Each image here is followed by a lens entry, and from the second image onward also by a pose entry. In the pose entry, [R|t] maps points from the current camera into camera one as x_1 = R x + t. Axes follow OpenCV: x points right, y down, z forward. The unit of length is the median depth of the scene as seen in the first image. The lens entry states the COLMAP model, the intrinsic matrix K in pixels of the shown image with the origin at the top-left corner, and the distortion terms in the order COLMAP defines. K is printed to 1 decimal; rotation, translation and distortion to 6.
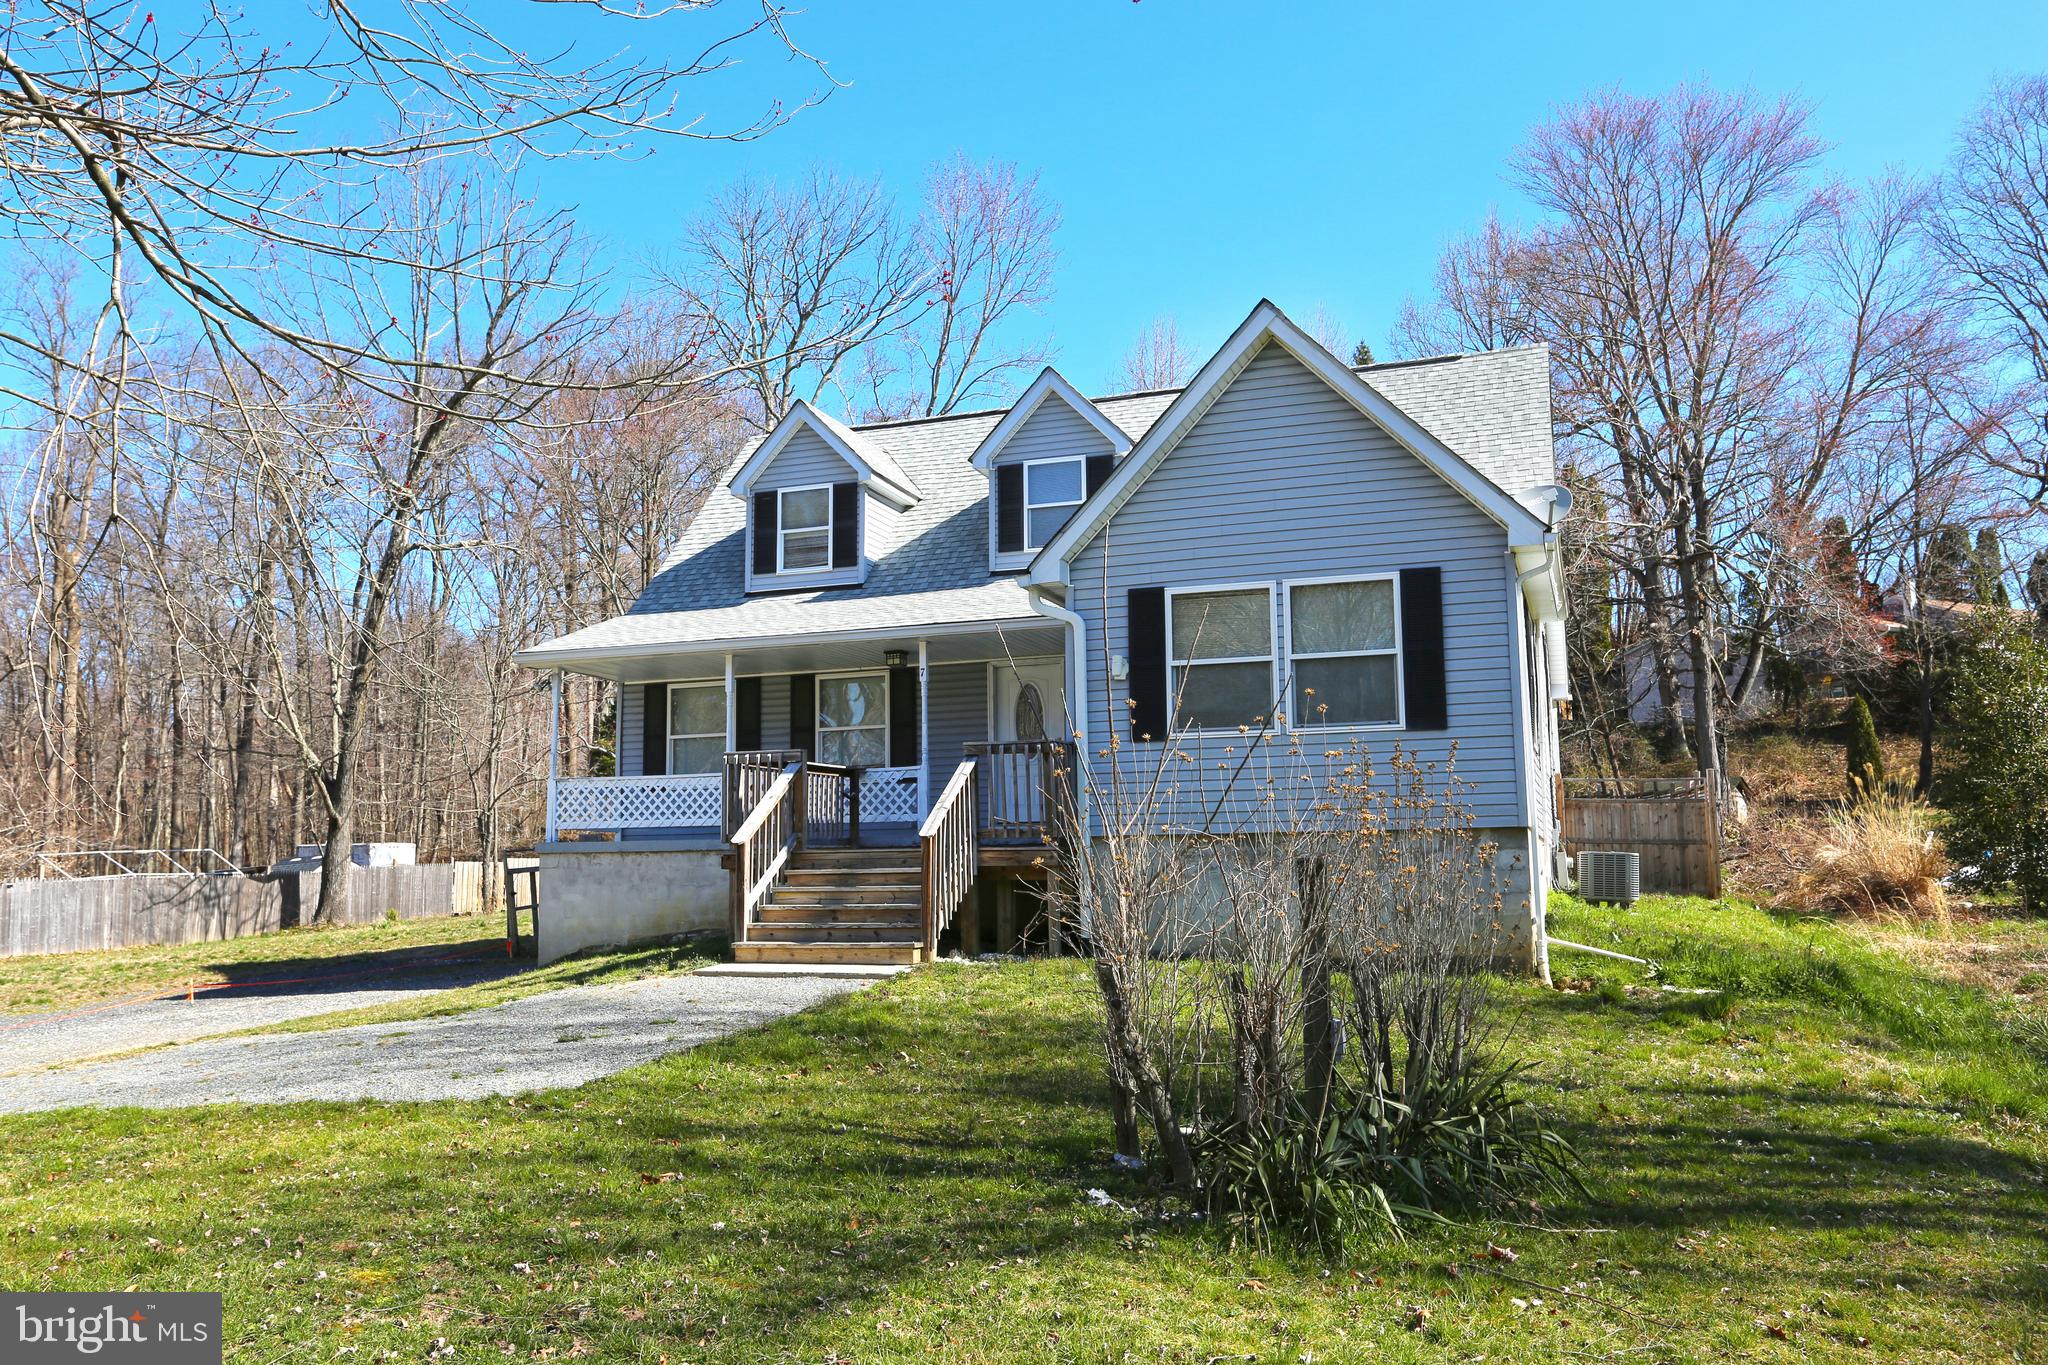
lens RADIAL K [[1617.4, 0, 1019.4], [0, 1617.4, 688.2], [0, 0, 1]] dist [0.033834, 0.001544]
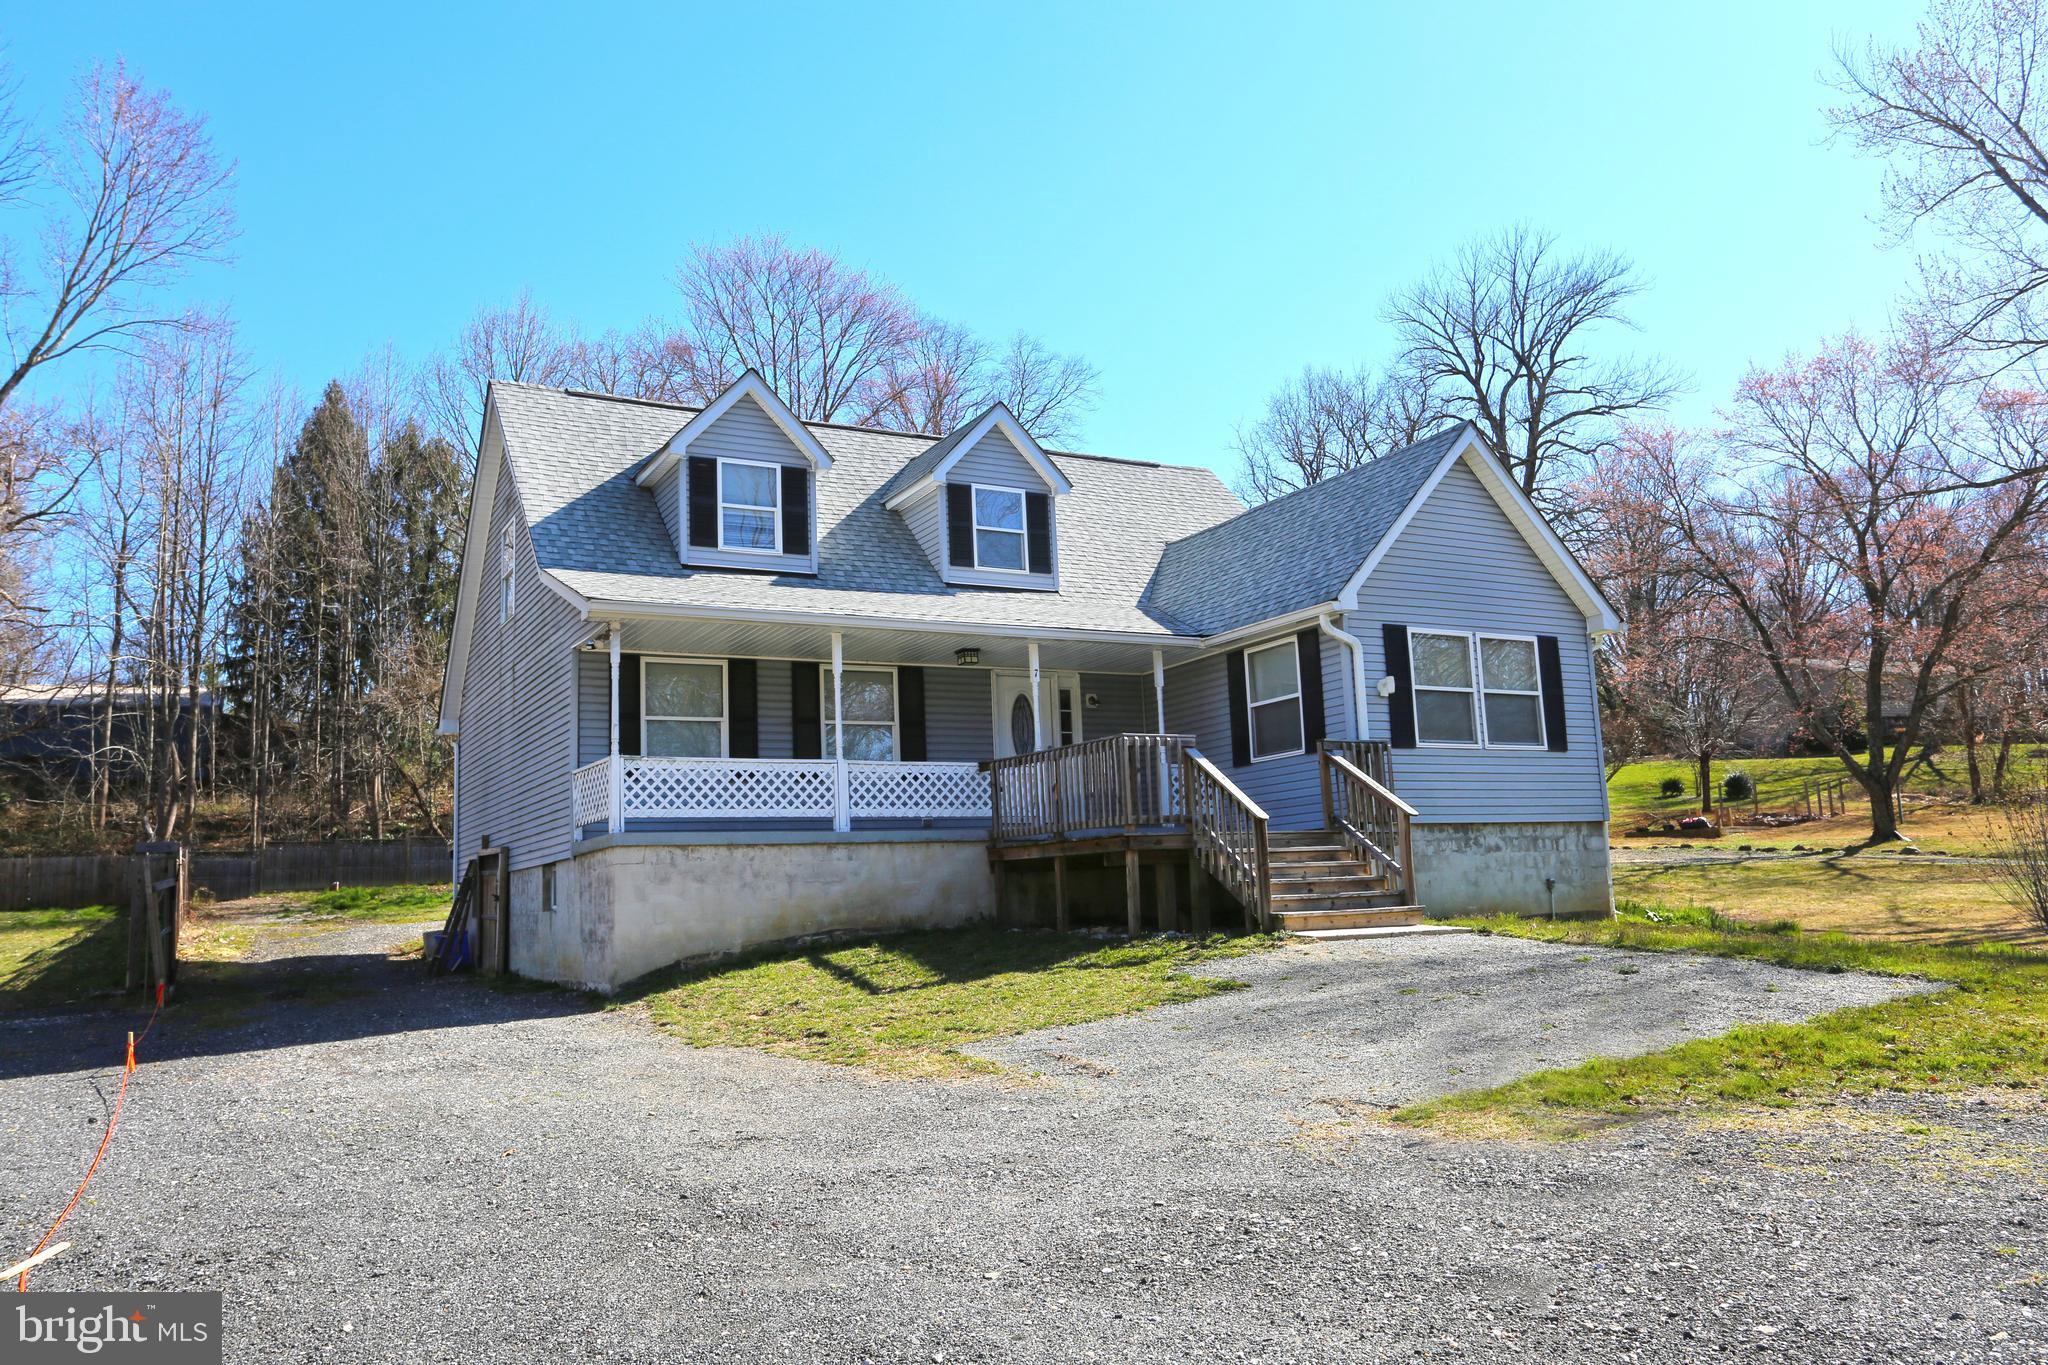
lens RADIAL K [[1535.4, 0, 1033.5], [0, 1535.4, 678.6], [0, 0, 1]] dist [-0.006281, -0.000340]
pose [[0.657008, 0.097601, 0.747539, -0.746331], [-0.056620, 0.995172, -0.080170, 0.067931], [-0.751754, 0.010347, 0.659362, 0.330849]]
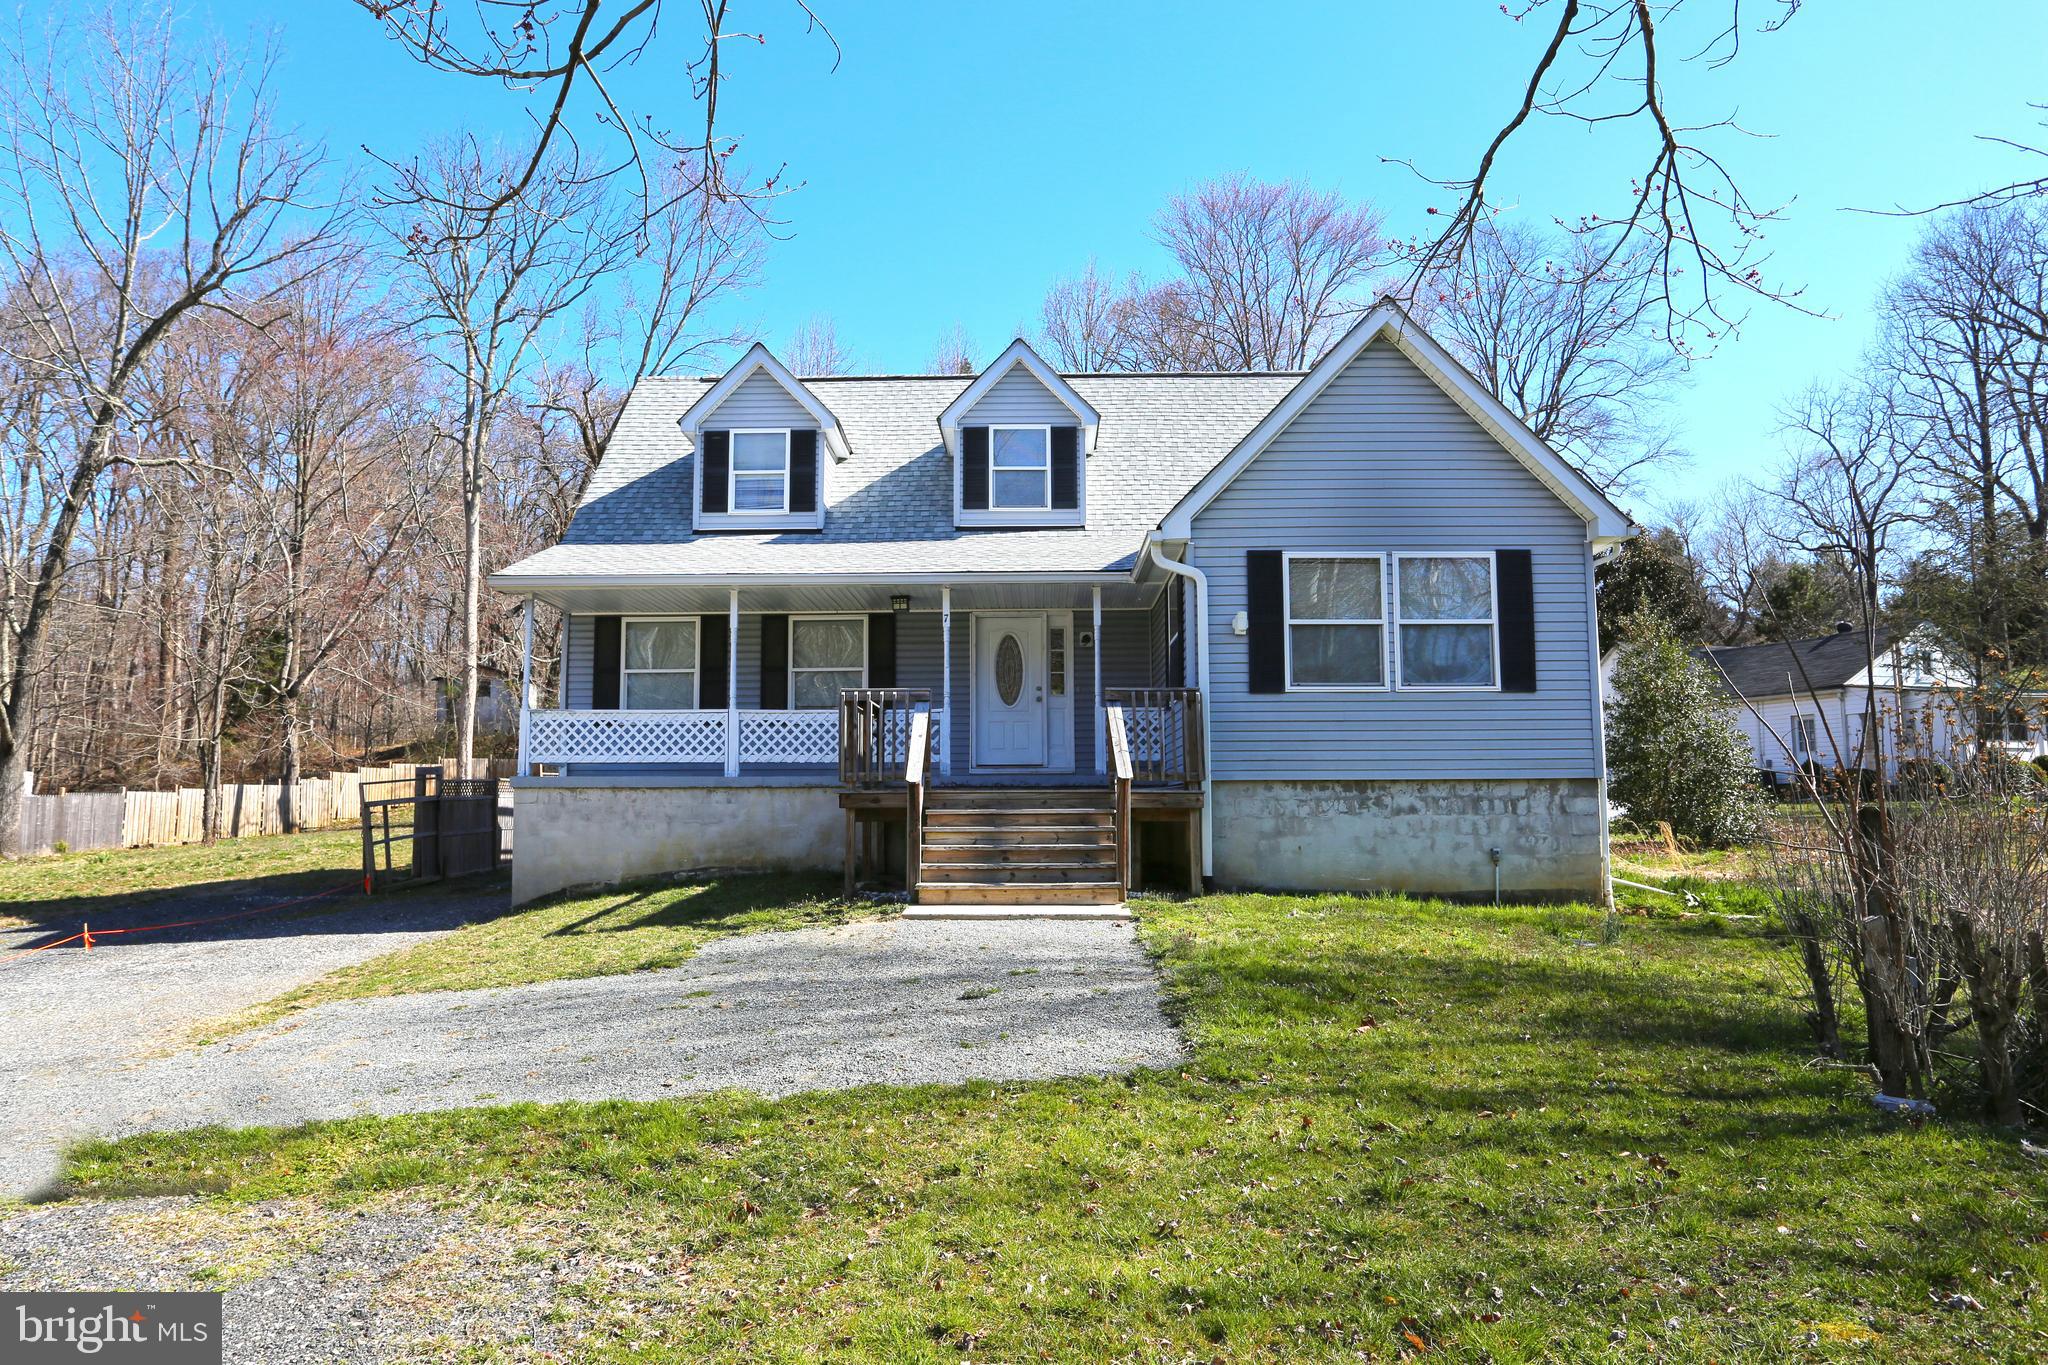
lens RADIAL K [[1402.7, 0, 1015.7], [0, 1402.7, 673.2], [0, 0, 1]] dist [-0.013122, 0.002746]
pose [[0.946075, 0.040588, 0.321395, -0.284799], [-0.045709, 0.998919, 0.008402, 0.014436], [-0.320706, -0.022640, 0.946908, 0.130014]]
